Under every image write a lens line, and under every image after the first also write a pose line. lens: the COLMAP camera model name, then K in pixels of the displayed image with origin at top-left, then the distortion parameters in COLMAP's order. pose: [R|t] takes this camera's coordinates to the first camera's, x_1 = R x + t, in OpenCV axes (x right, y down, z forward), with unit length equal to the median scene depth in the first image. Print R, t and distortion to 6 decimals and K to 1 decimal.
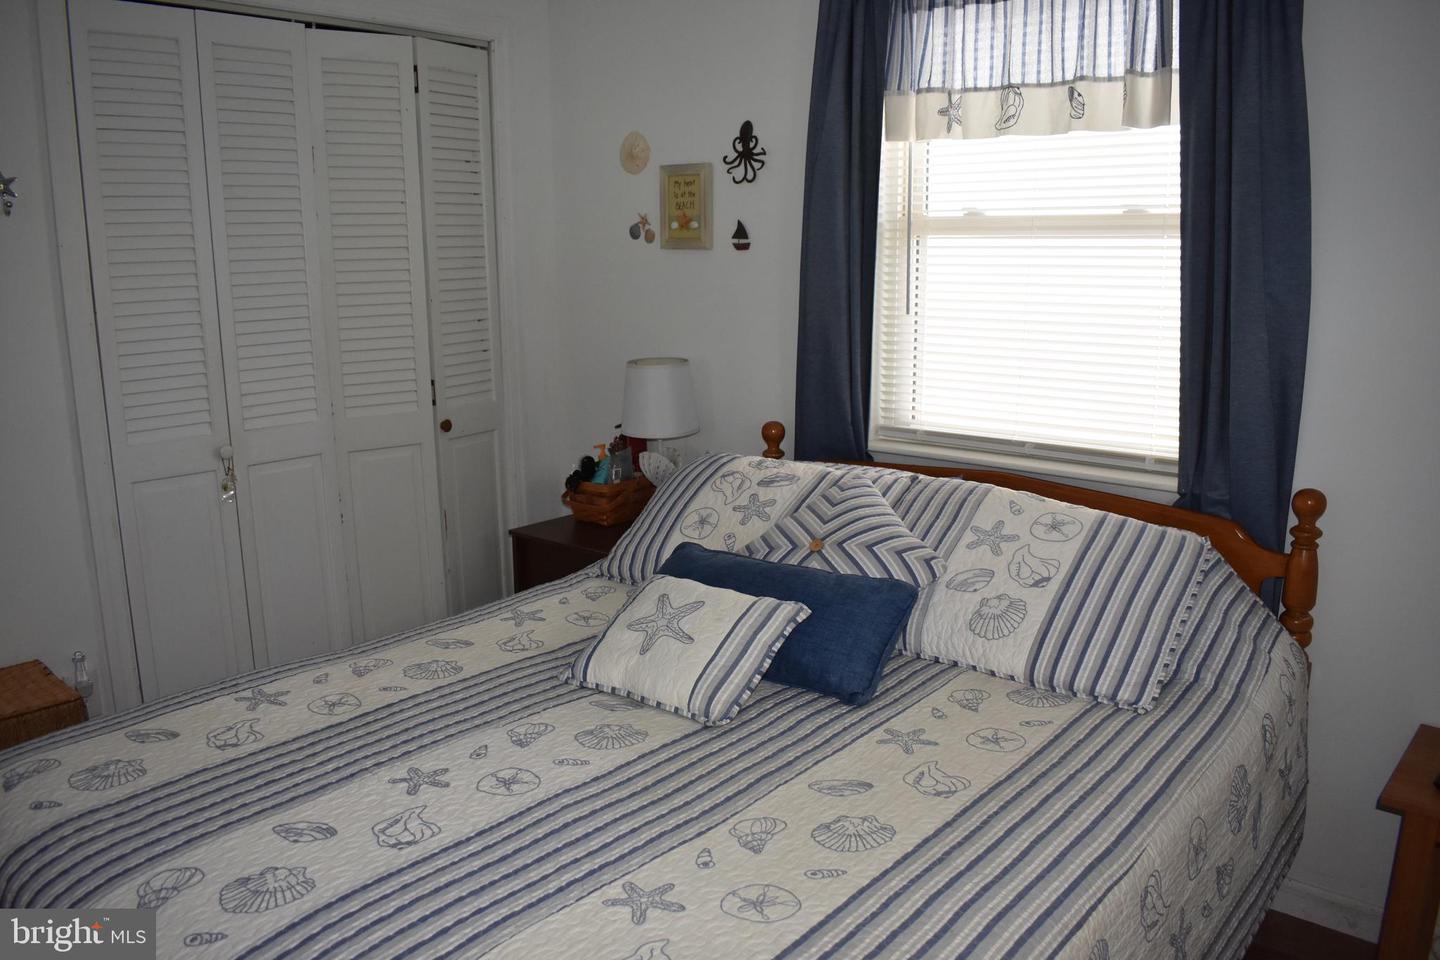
lens RADIAL K [[1113.1, 0, 720.2], [0, 1113.1, 485.6], [0, 0, 1]] dist [-0.098853, 0.017425]
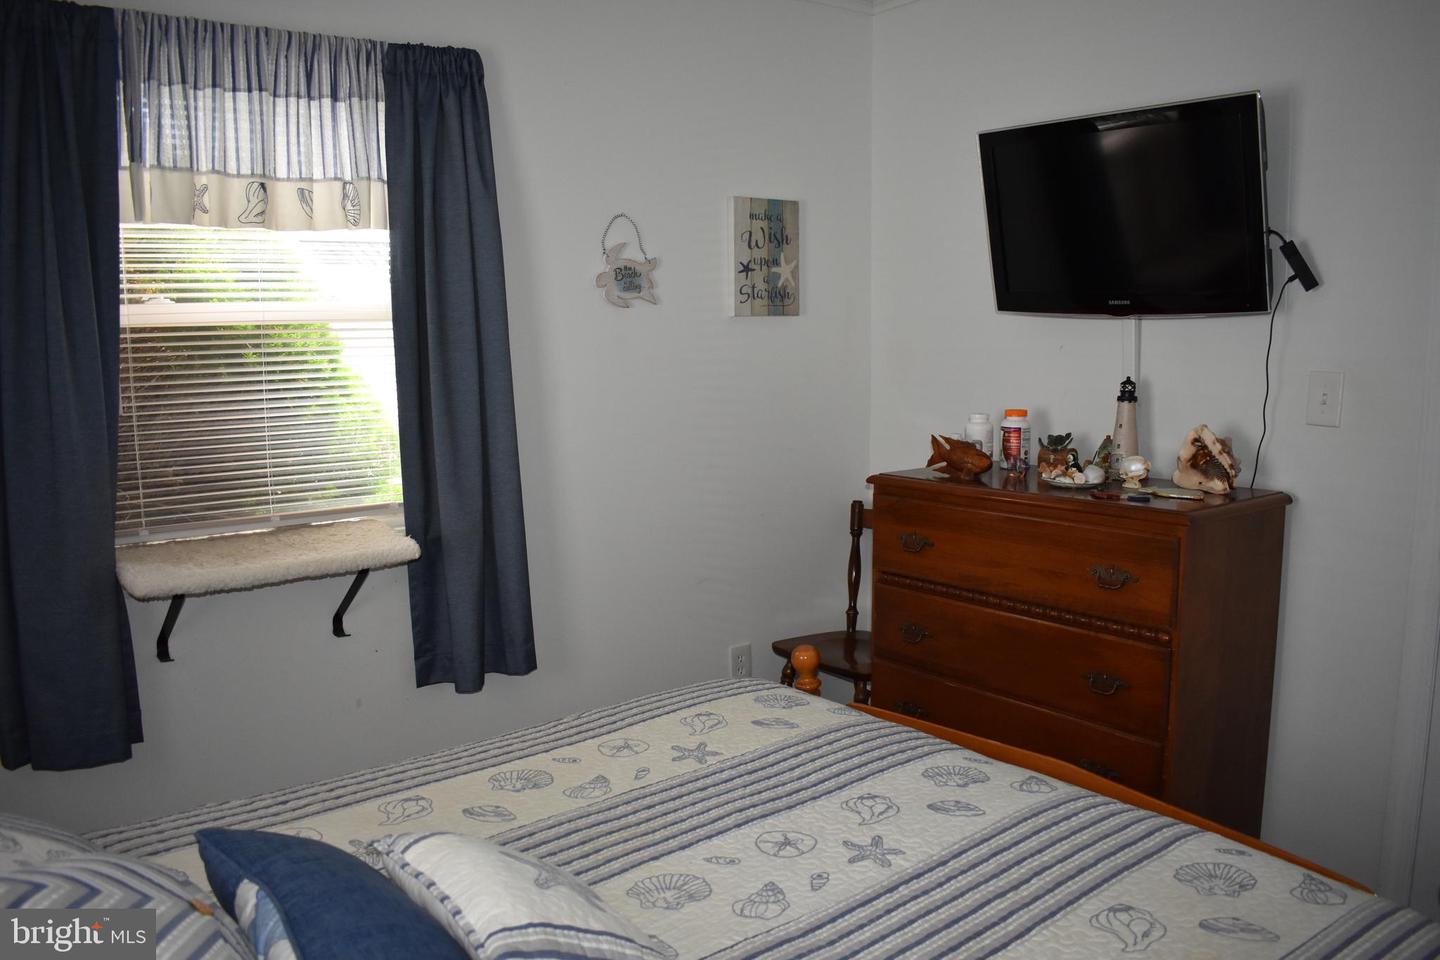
lens RADIAL K [[1113.1, 0, 720.2], [0, 1113.1, 485.6], [0, 0, 1]] dist [-0.098853, 0.017425]
pose [[-0.973990, -0.025469, 0.225153, -0.363772], [0.061171, 0.927212, 0.369509, -0.437111], [-0.218176, 0.373671, -0.901537, 1.858196]]
